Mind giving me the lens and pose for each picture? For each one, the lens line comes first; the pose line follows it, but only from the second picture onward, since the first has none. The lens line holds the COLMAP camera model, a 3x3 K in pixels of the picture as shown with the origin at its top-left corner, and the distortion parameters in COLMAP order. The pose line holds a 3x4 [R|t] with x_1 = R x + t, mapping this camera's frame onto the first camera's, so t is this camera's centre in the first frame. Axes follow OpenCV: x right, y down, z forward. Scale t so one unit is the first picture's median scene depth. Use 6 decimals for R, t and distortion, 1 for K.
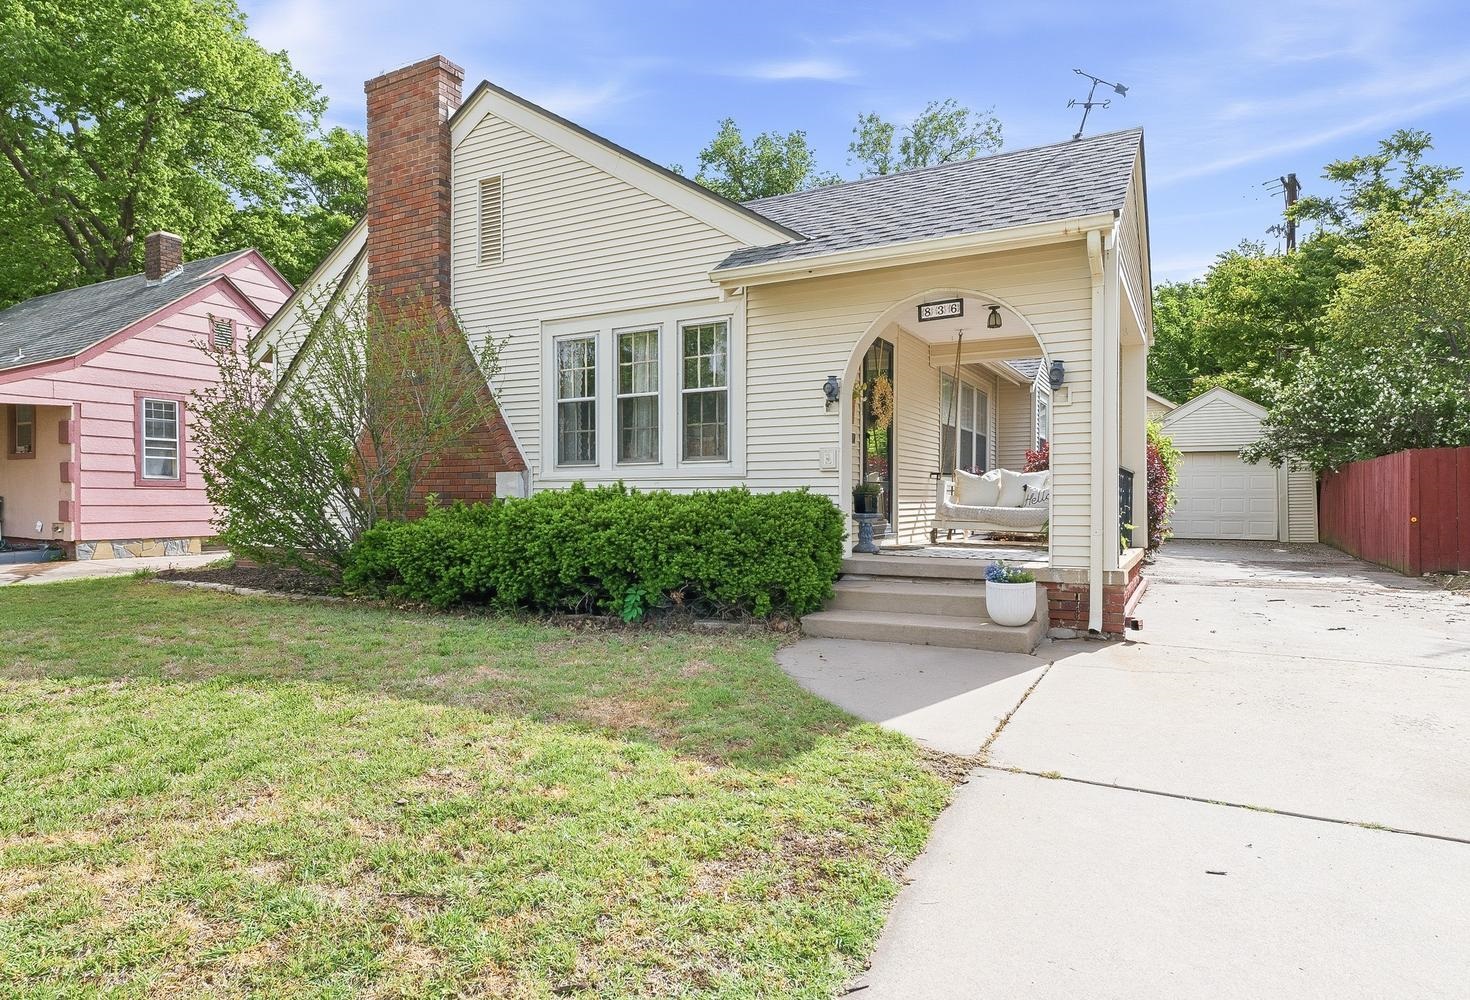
lens RADIAL K [[843.4, 0, 735.0], [0, 843.4, 500.0], [0, 0, 1]] dist [0.000341, 0.000038]
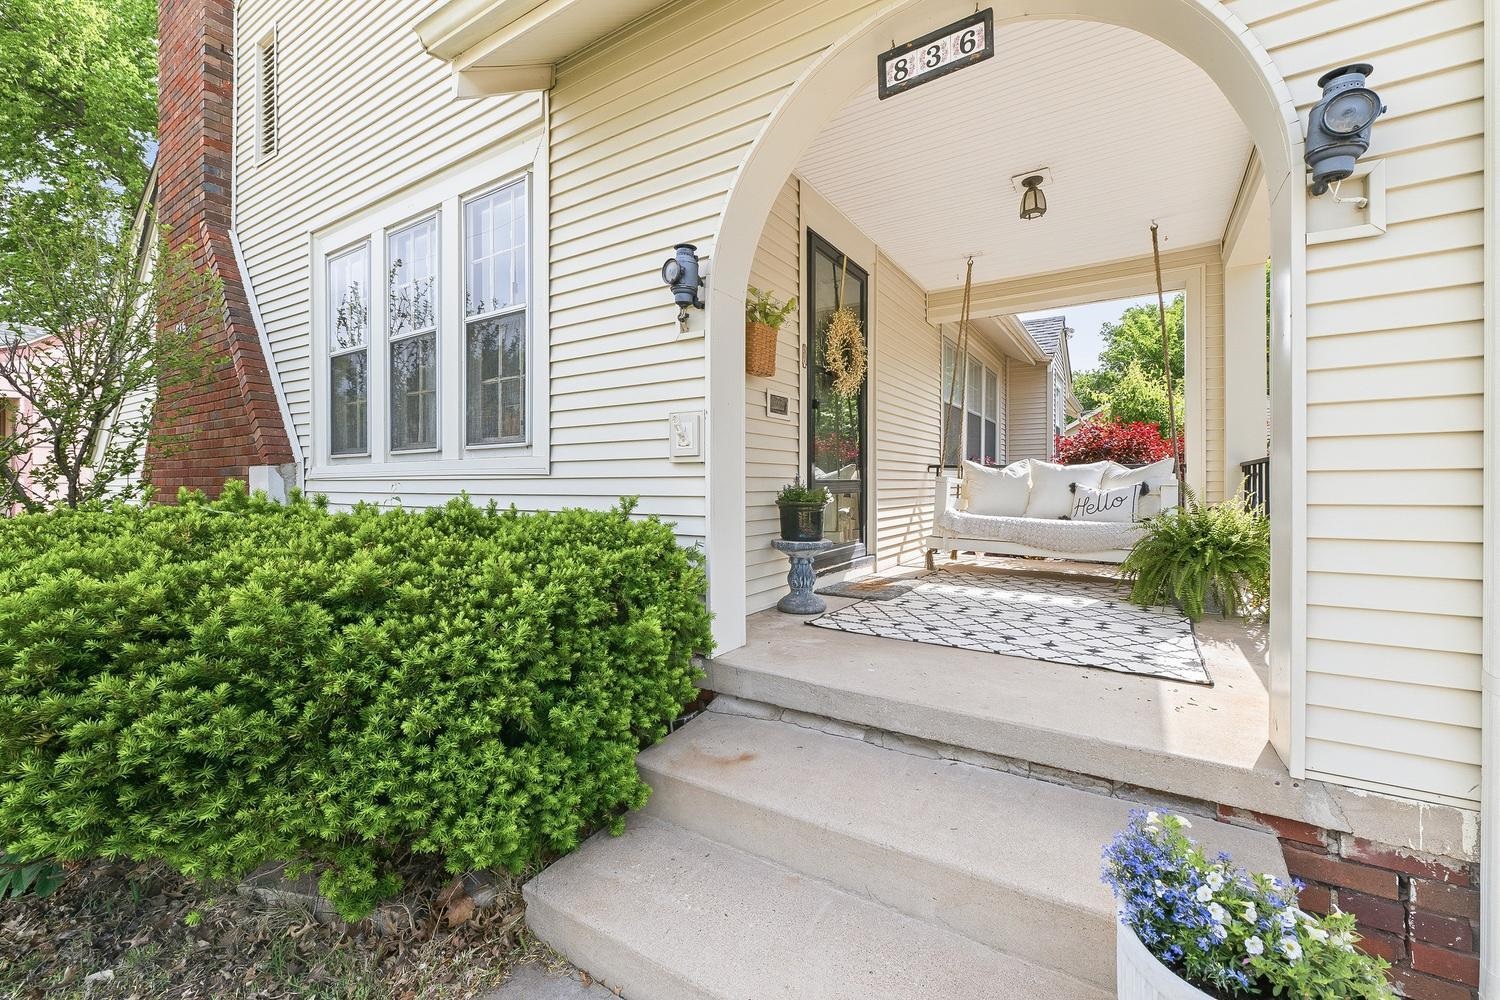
lens RADIAL K [[613.7, 0, 749.6], [0, 613.7, 482.3], [0, 0, 1]] dist [-0.000181, 0.000057]
pose [[0.997561, -0.000983, -0.069792, 0.131423], [0.000720, 0.999993, -0.003794, -0.017626], [0.069795, 0.003734, 0.997554, 0.523594]]
